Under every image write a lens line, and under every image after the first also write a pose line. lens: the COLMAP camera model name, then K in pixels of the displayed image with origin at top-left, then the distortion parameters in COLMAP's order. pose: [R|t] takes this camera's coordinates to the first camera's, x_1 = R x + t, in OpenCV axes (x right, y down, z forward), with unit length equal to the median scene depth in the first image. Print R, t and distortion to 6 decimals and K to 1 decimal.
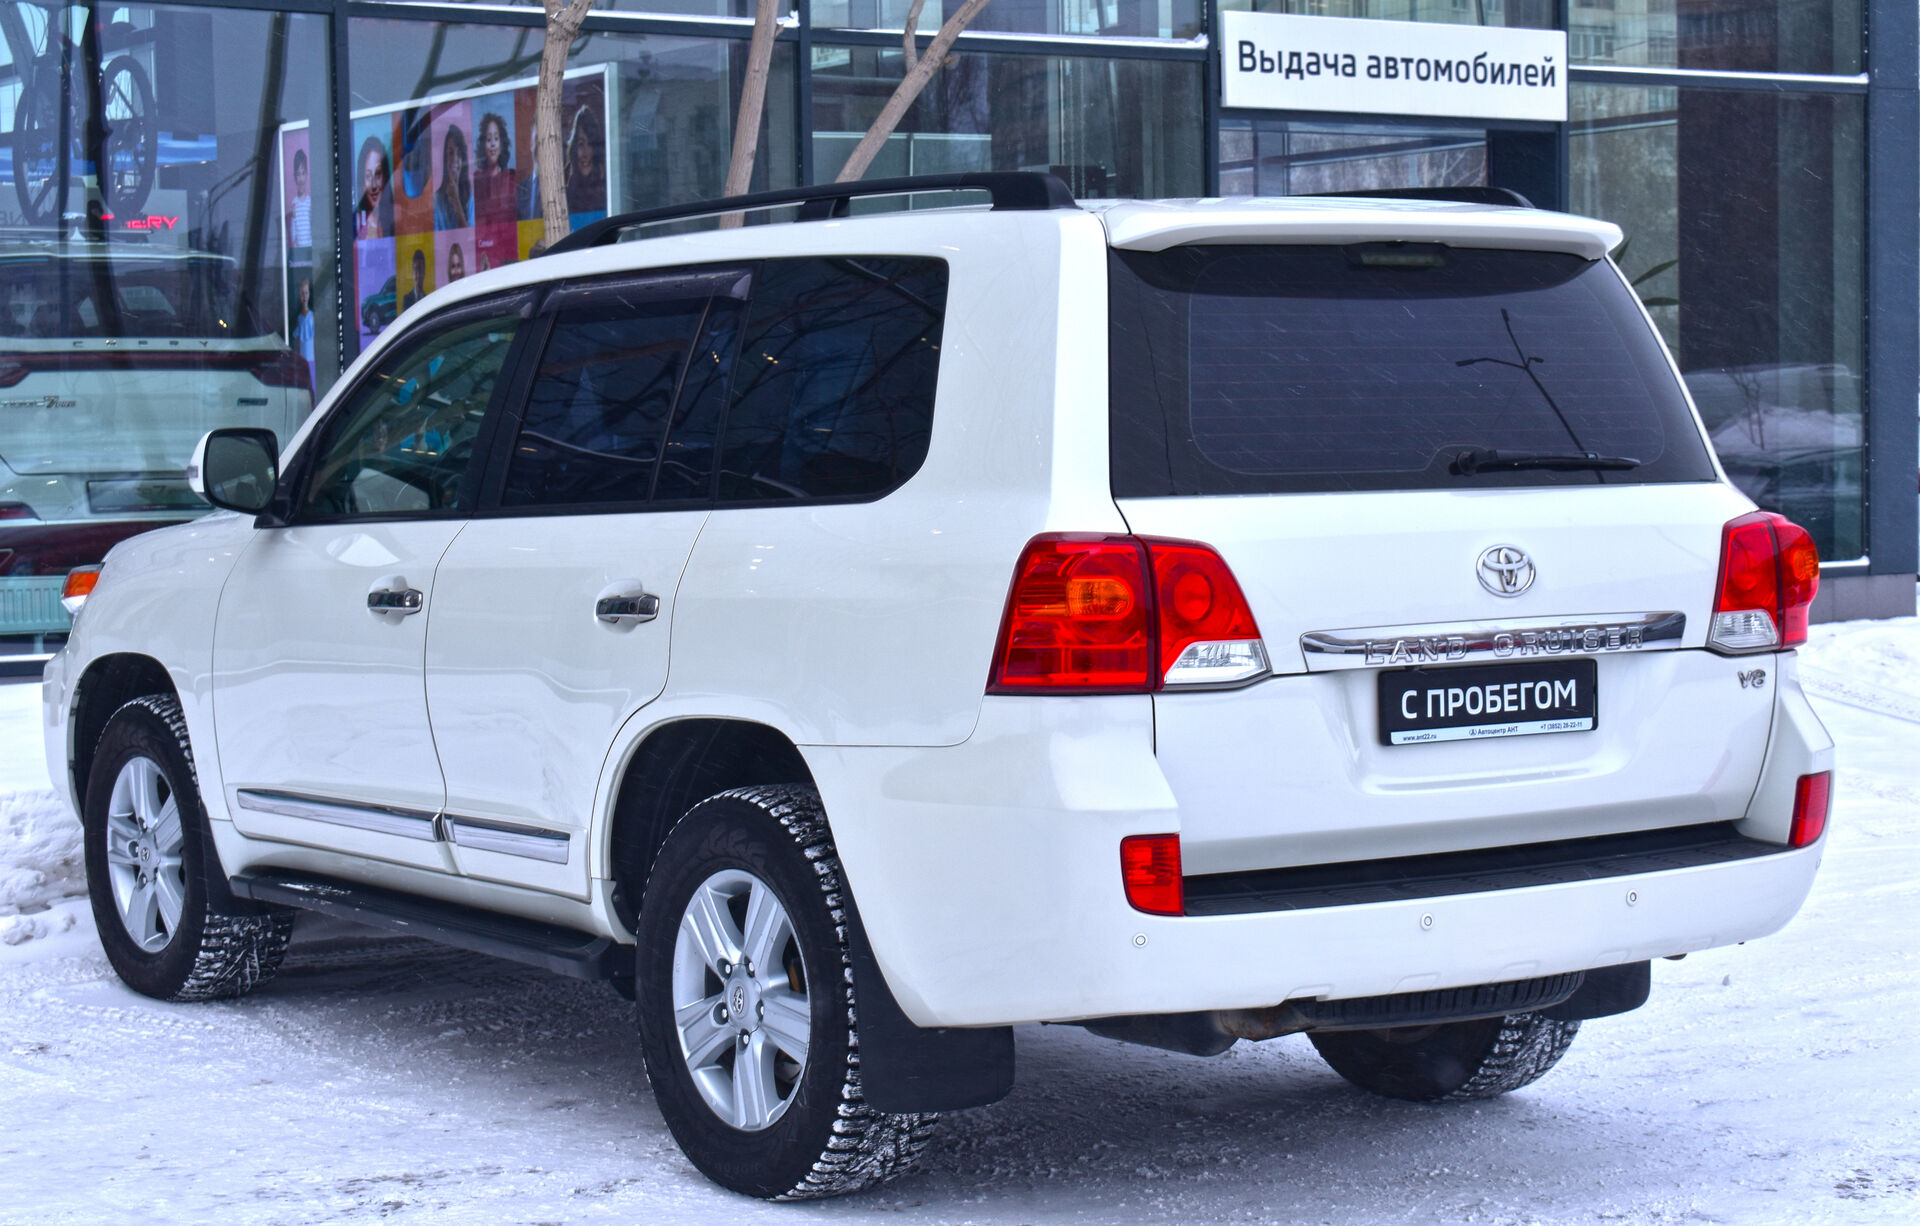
lens RADIAL K [[3881.5, 0, 959.8], [0, 3881.5, 613.8], [0, 0, 1]] dist [0.047484, 0.000000]
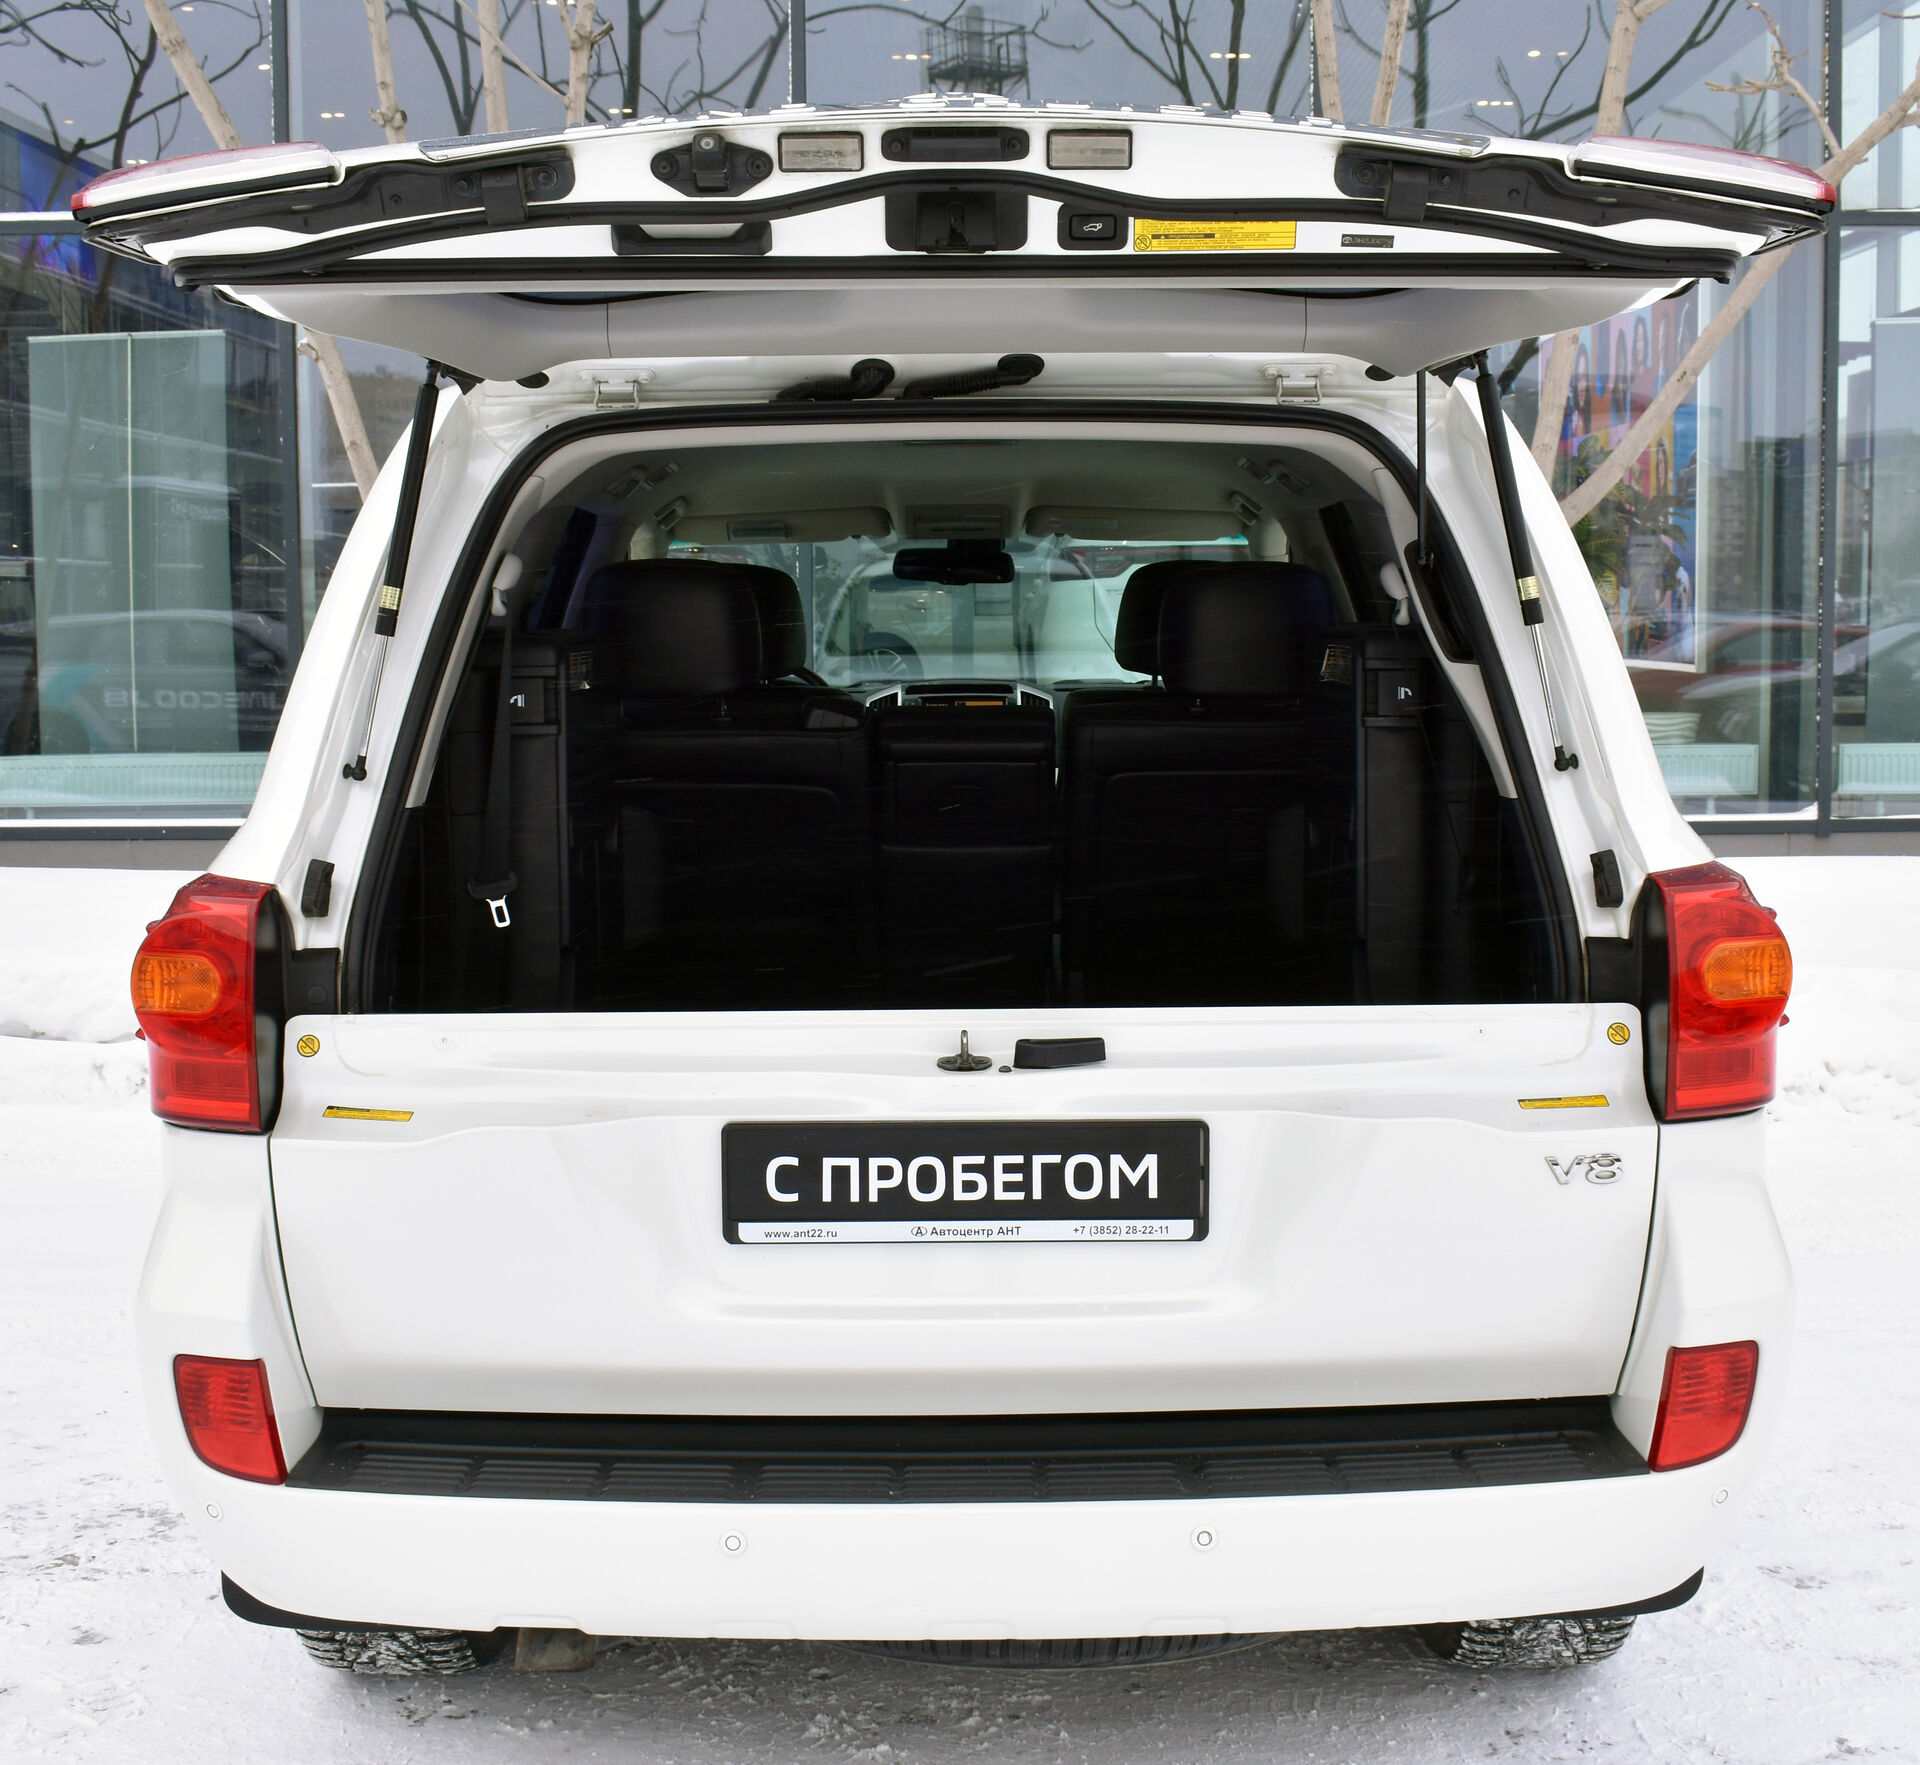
lens RADIAL K [[2798.3, 0, 957.4], [0, 2798.3, 881.5], [0, 0, 1]] dist [-0.039804, 0.000000]
pose [[0.827772, 0.068832, -0.556826, 0.371917], [-0.035710, 0.996897, 0.070147, -0.053799], [0.559927, -0.038182, 0.827662, 0.641851]]
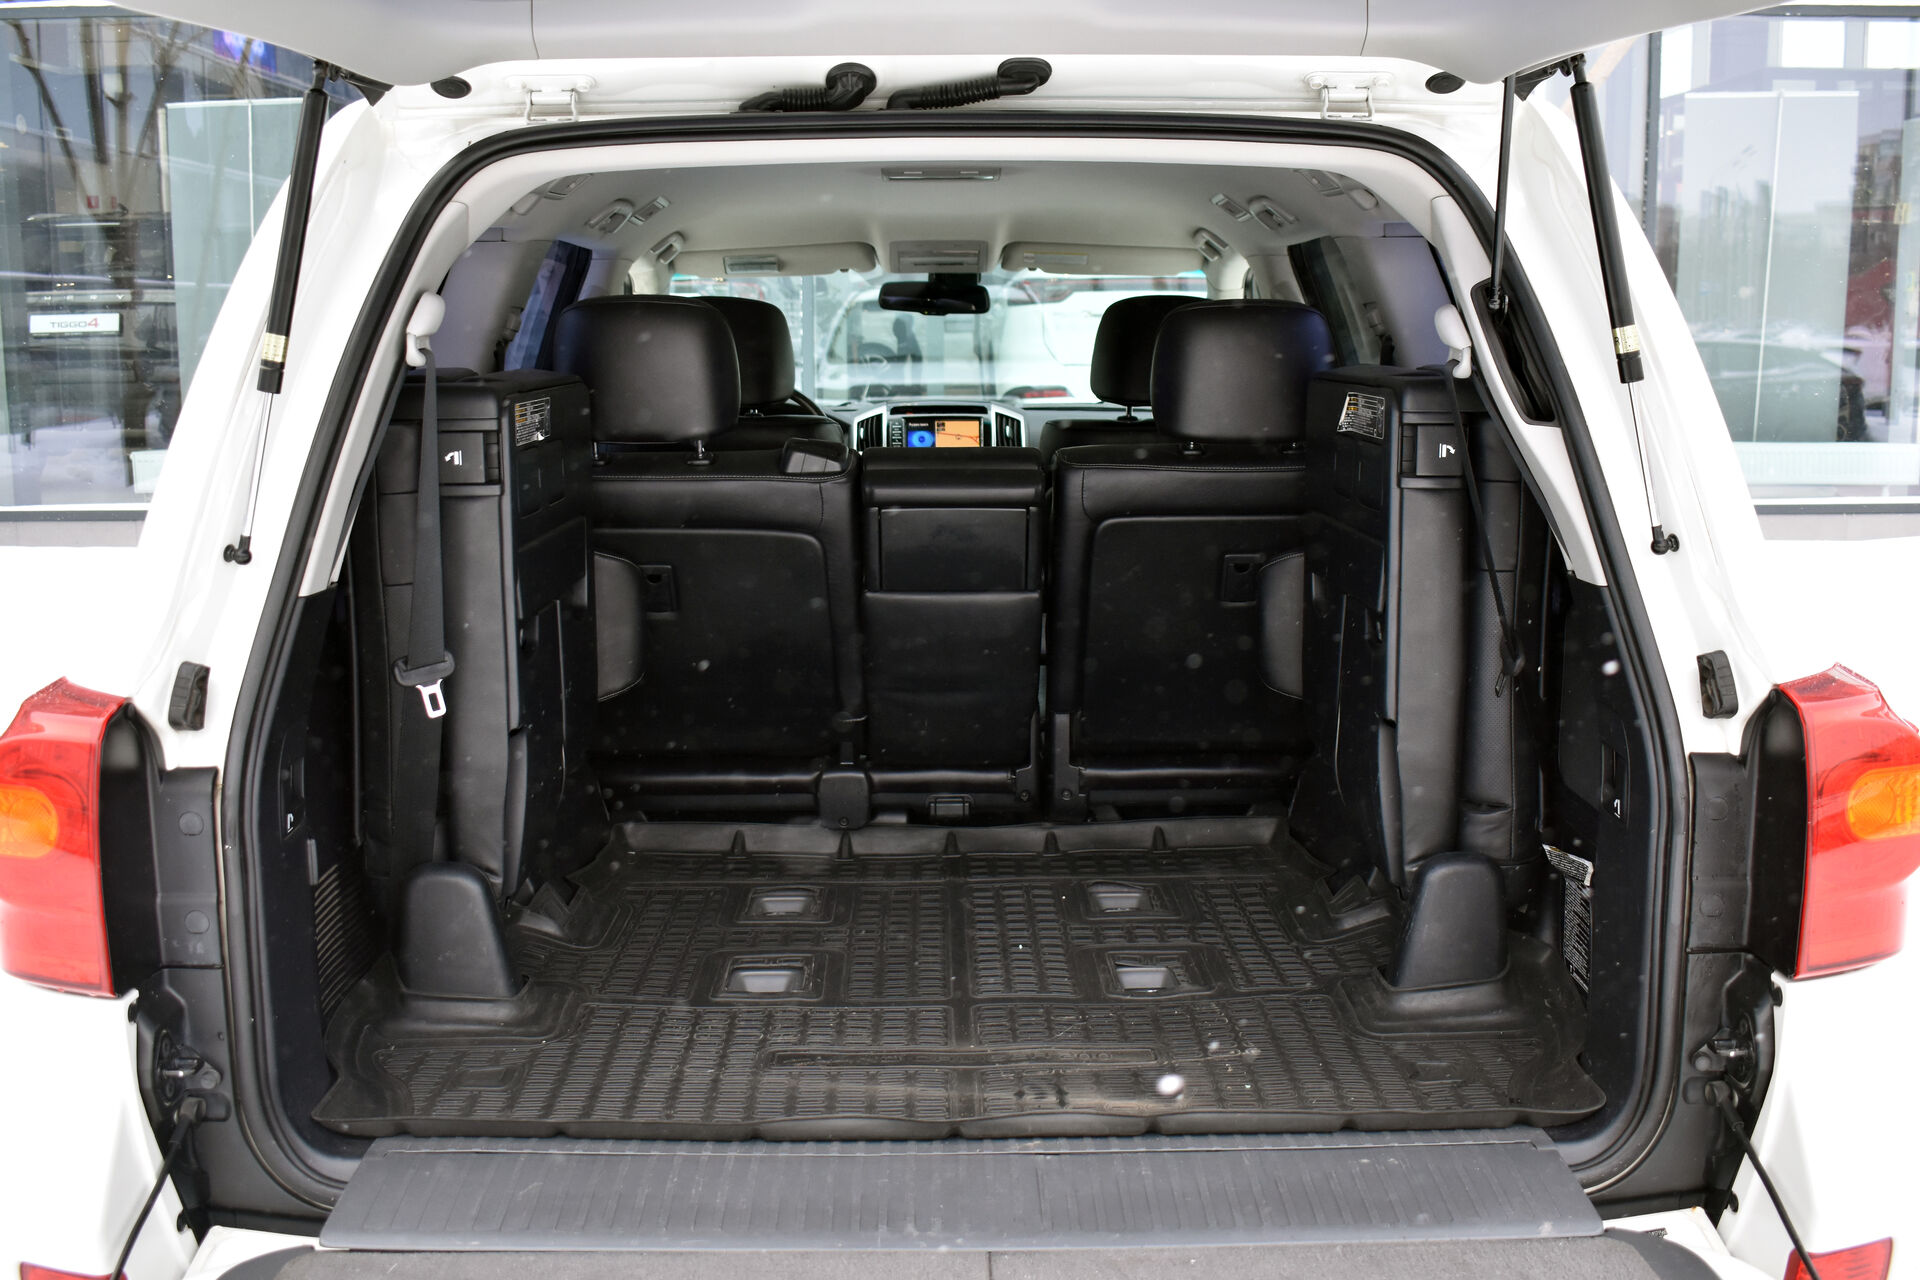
lens RADIAL K [[1942.4, 0, 965.3], [0, 1942.4, 633.9], [0, 0, 1]] dist [-0.052609, 0.000000]
pose [[0.838541, 0.103936, -0.534833, 0.266736], [-0.037860, 0.990379, 0.133105, -0.064072], [0.543521, -0.091365, 0.834408, 0.790929]]
